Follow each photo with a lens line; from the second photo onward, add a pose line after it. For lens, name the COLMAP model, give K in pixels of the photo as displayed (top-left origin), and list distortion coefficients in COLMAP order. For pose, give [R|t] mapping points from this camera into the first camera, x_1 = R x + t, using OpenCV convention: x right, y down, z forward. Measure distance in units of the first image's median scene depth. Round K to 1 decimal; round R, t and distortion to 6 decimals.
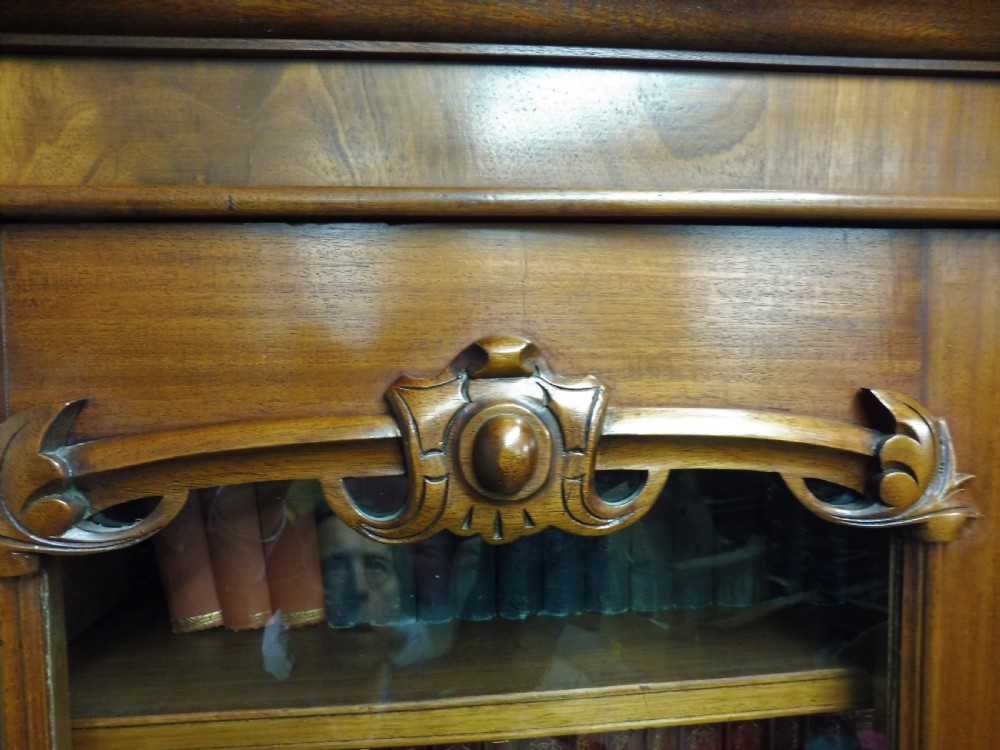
lens RADIAL K [[724.1, 0, 505.7], [0, 724.1, 370.9], [0, 0, 1]] dist [-0.056791, 0.017104]
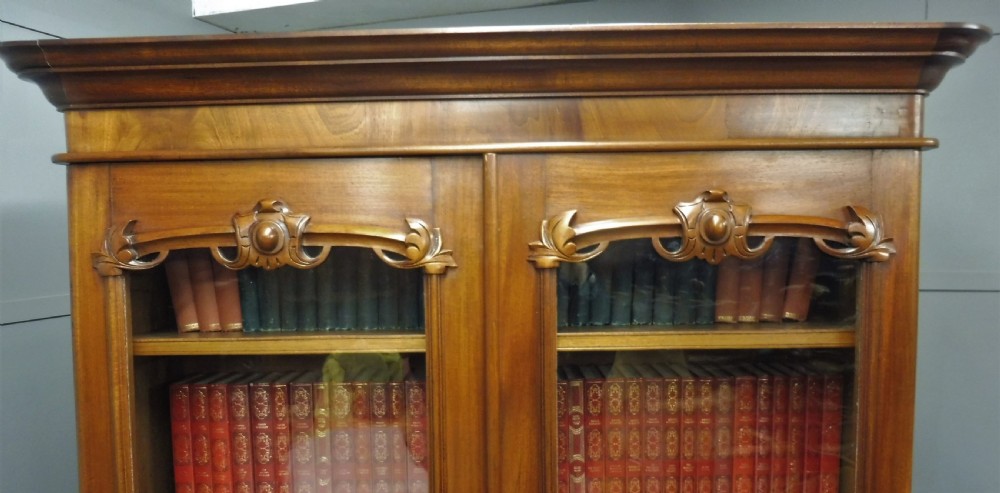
lens RADIAL K [[762.4, 0, 494.9], [0, 762.4, 291.4], [0, 0, 1]] dist [-0.045536, -0.013293]
pose [[0.992219, 0.006228, -0.124353, 1.318715], [-0.004273, 0.999863, 0.015981, 0.282322], [0.124435, -0.015325, 0.992109, -1.991765]]
